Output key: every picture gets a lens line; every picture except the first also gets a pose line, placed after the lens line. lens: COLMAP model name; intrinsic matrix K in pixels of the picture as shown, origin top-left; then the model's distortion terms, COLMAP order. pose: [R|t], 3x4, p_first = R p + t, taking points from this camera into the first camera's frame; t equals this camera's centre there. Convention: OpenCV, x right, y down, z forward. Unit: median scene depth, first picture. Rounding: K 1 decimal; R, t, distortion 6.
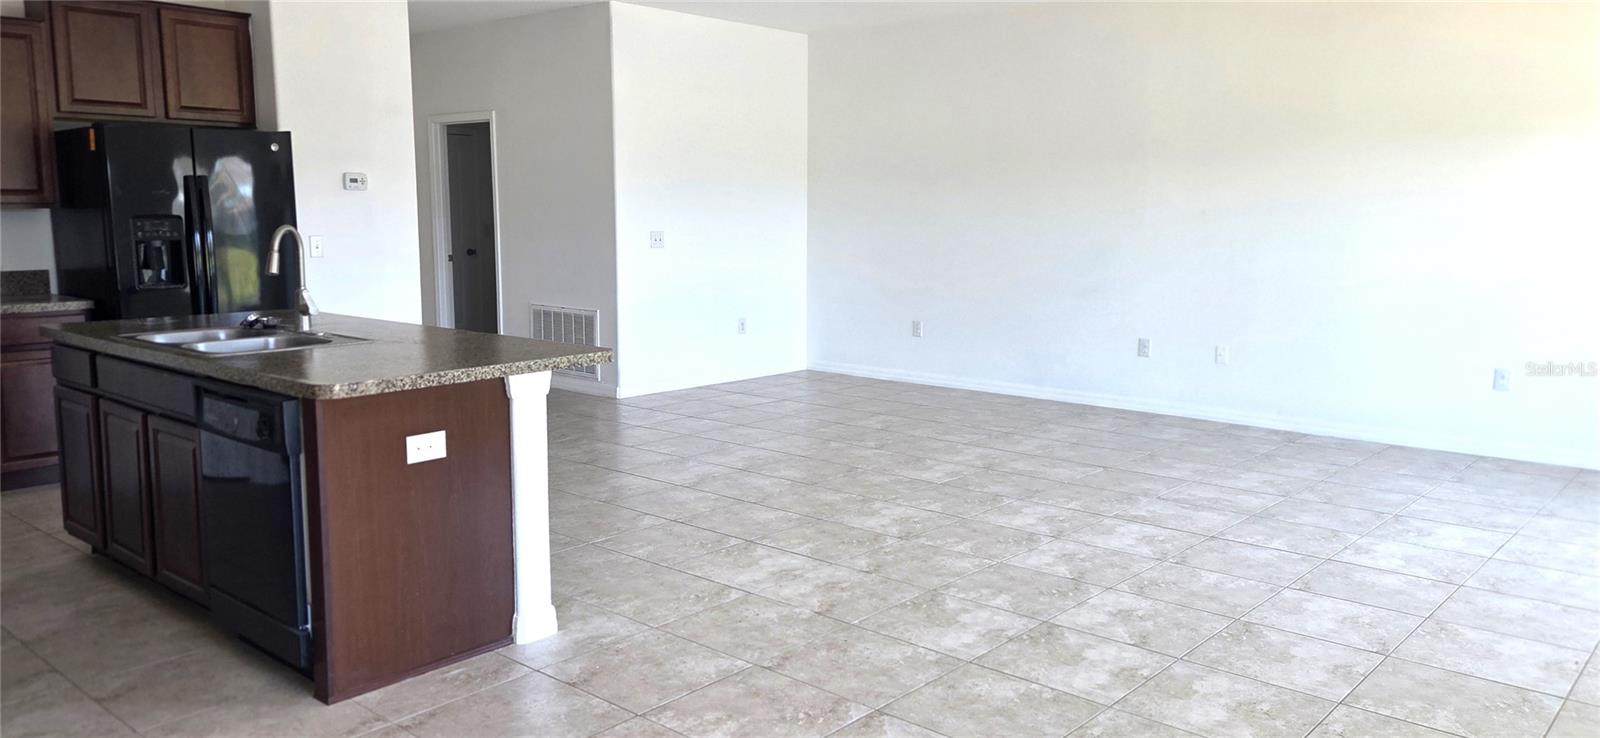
lens RADIAL K [[1150.3, 0, 791.7], [0, 1150.3, 358.4], [0, 0, 1]] dist [0.077824, -0.051698]
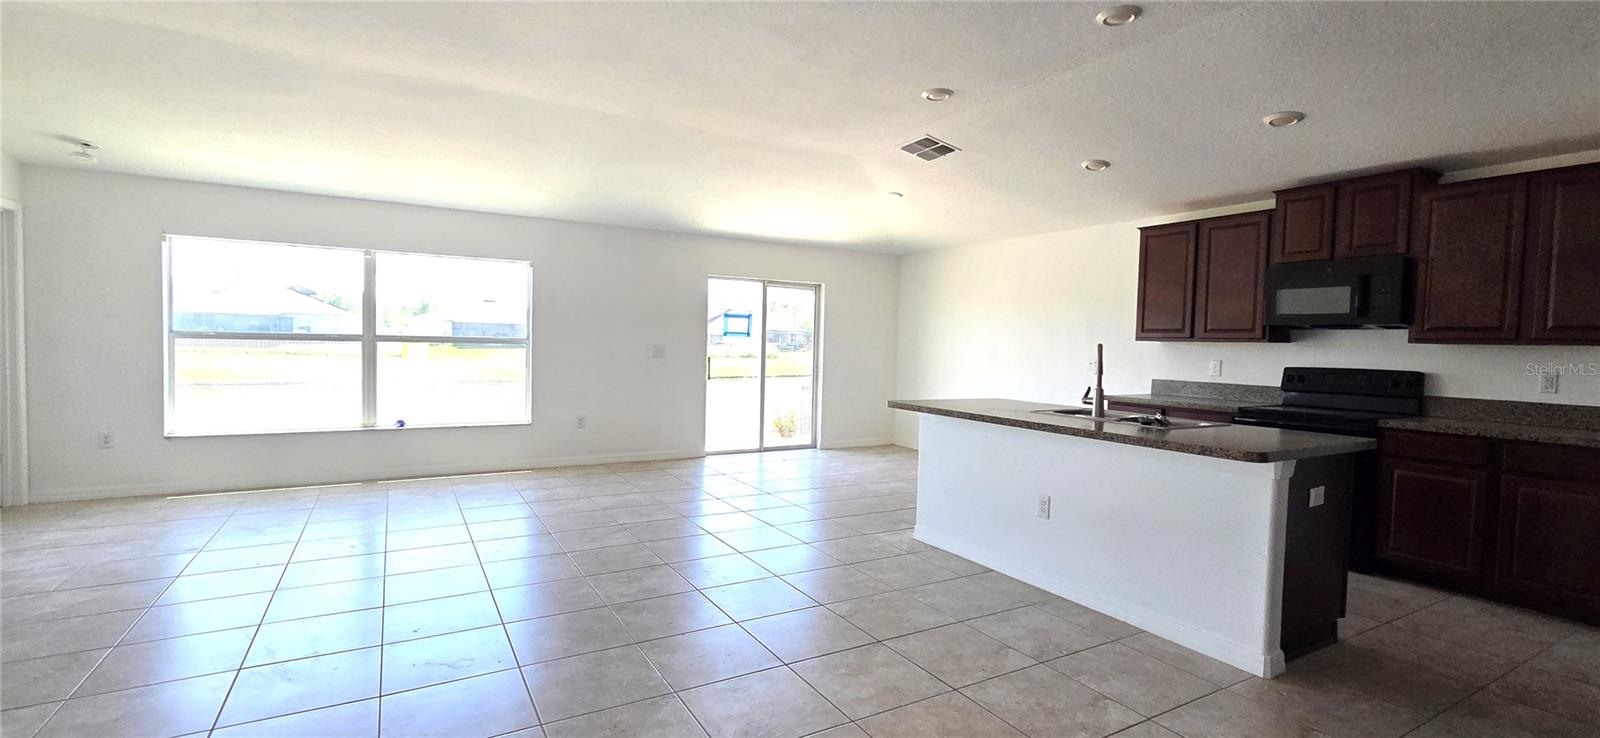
lens RADIAL K [[684.9, 0, 796.4], [0, 684.9, 368.1], [0, 0, 1]] dist [0.002556, -0.000863]
pose [[-0.949993, -0.038747, 0.309857, -0.320113], [0.013068, 0.986470, 0.163423, -0.220434], [-0.311997, 0.159300, -0.936633, 1.860162]]
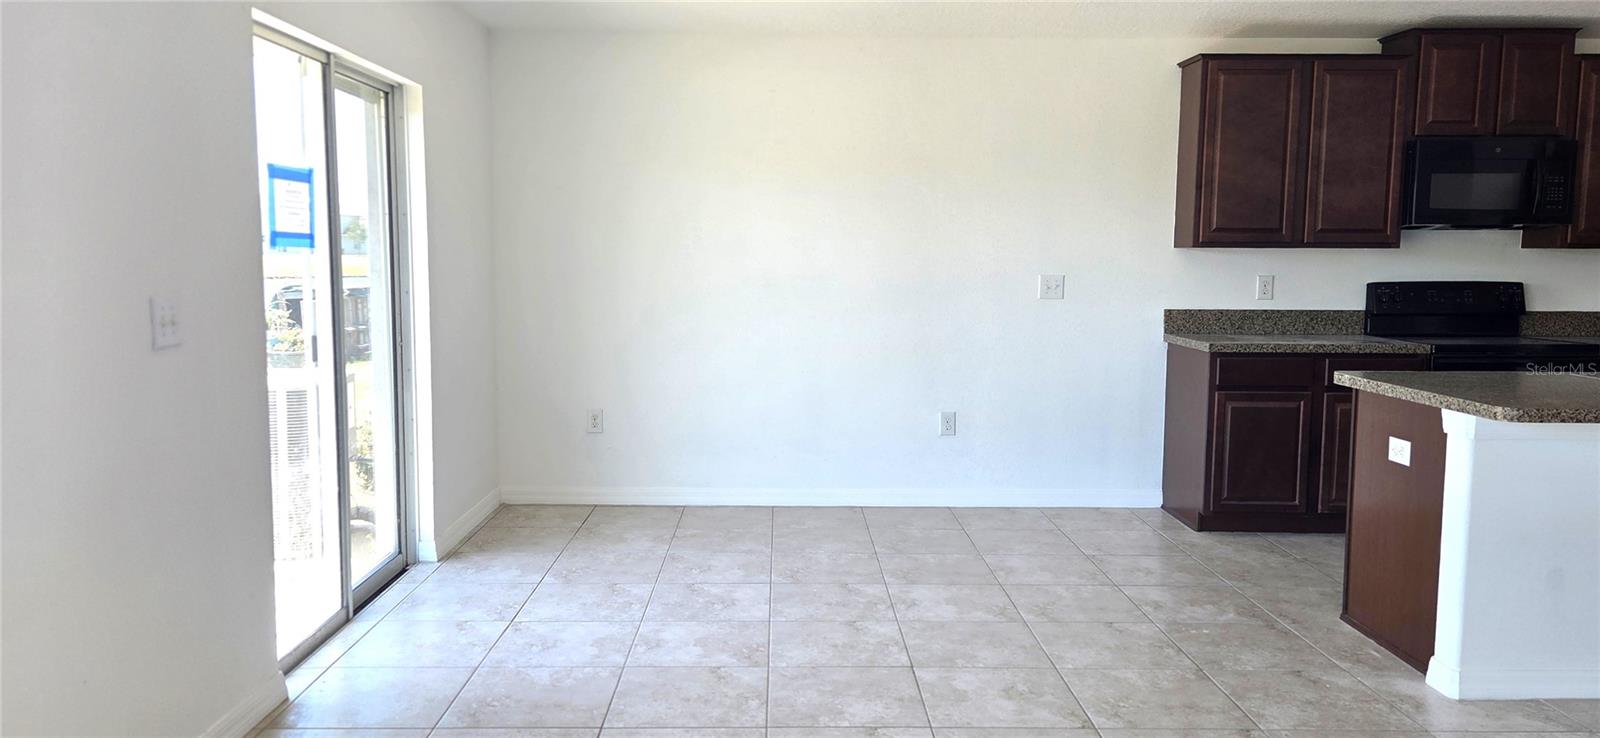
lens RADIAL K [[1150.3, 0, 794.2], [0, 1150.3, 365.5], [0, 0, 1]] dist [0.077824, -0.051698]
pose [[-0.739391, 0.059111, -0.670676, 0.692586], [-0.099267, 0.975681, 0.195430, -0.133071], [0.665918, 0.211075, -0.715542, 1.102790]]
